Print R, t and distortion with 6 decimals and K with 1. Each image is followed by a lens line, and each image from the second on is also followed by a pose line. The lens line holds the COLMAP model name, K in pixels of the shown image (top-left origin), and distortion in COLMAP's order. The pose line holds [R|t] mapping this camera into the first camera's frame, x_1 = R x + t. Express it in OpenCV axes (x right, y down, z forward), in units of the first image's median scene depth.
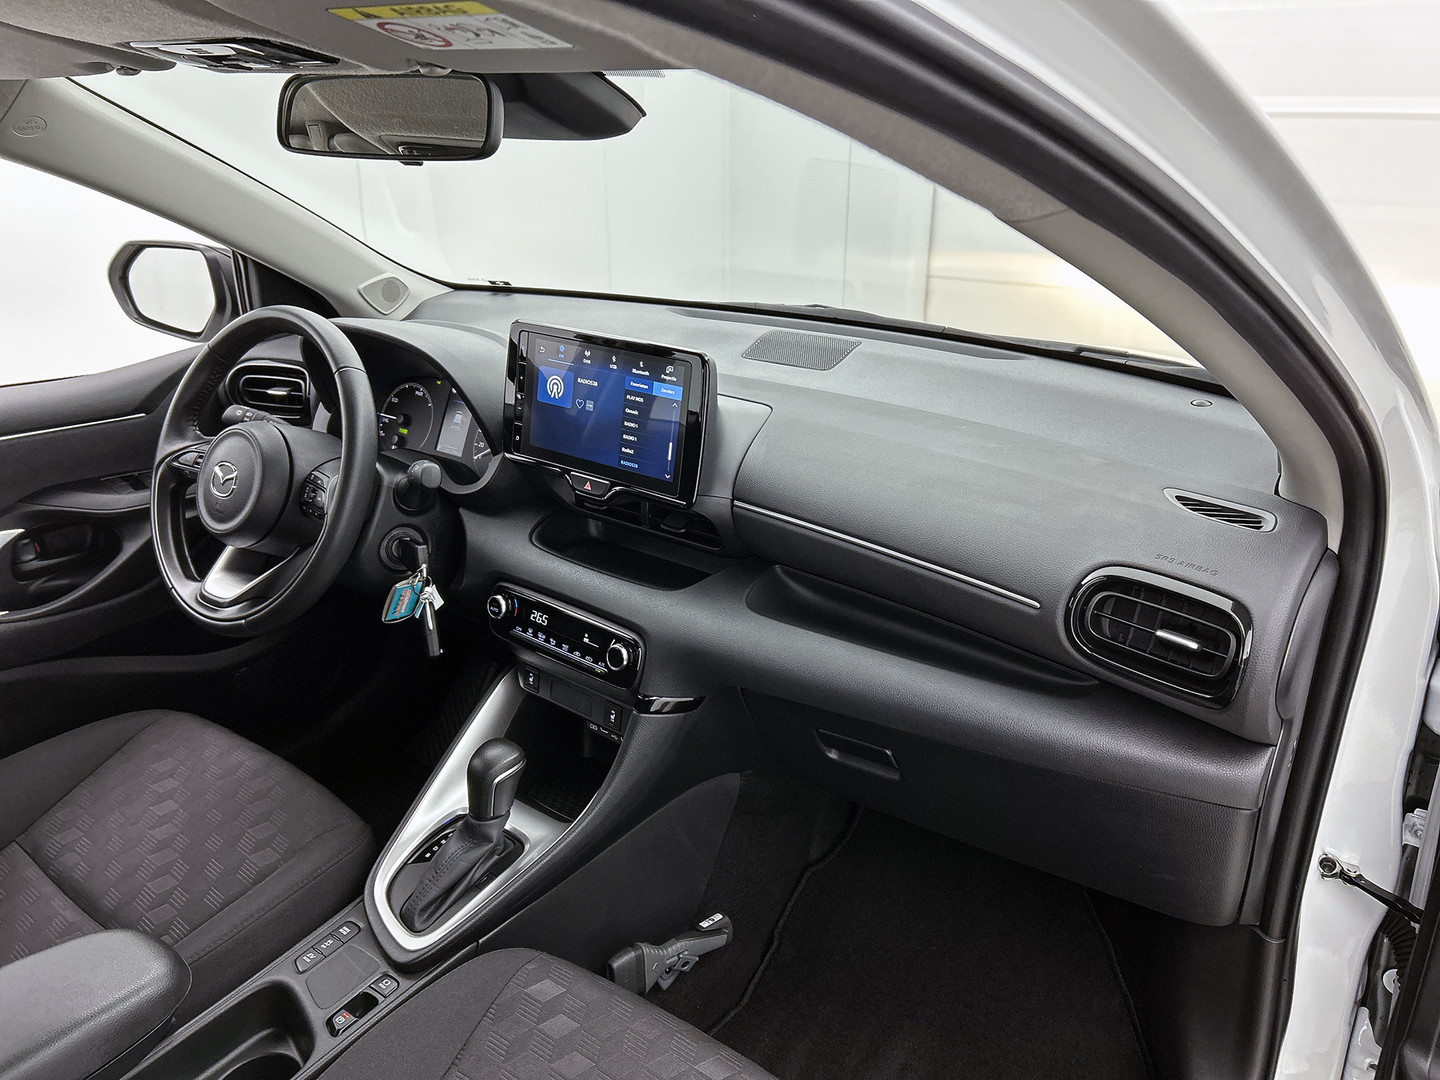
lens RADIAL K [[1087.2, 0, 721.4], [0, 1087.2, 550.7], [0, 0, 1]] dist [0.028420, -0.012640]
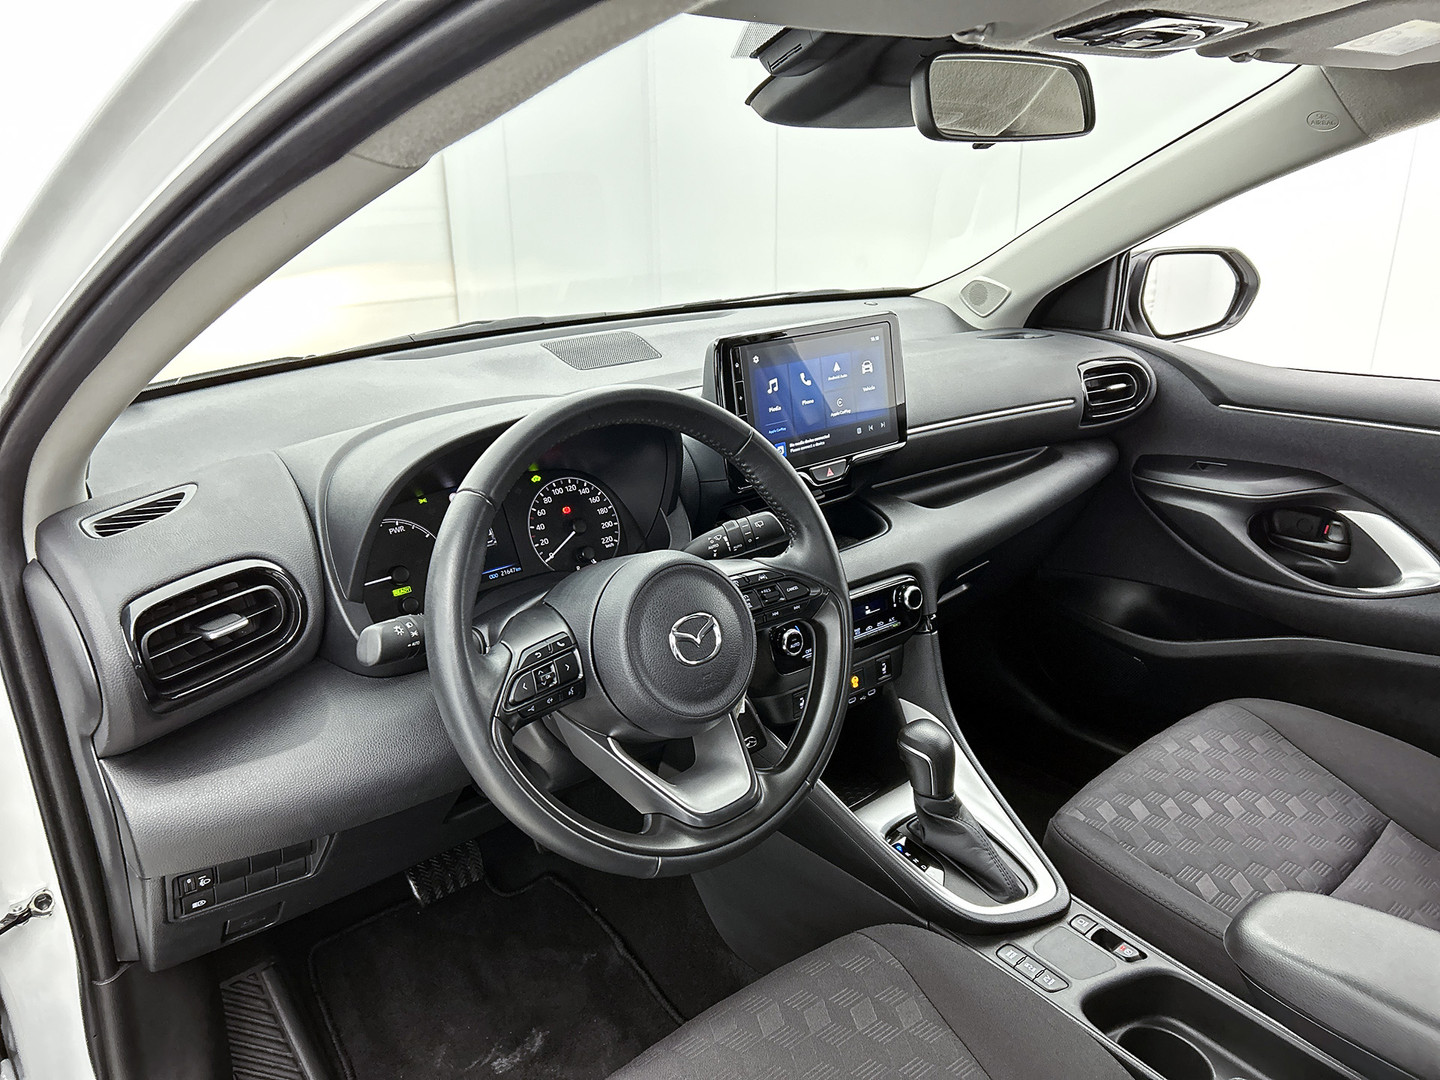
lens RADIAL K [[1087.2, 0, 729.5], [0, 1087.2, 548.6], [0, 0, 1]] dist [0.028420, -0.012640]
pose [[0.204760, -0.352215, 0.913246, -1.069481], [0.382033, 0.887772, 0.256734, -0.286342], [-0.901179, 0.296321, 0.316338, 0.764186]]
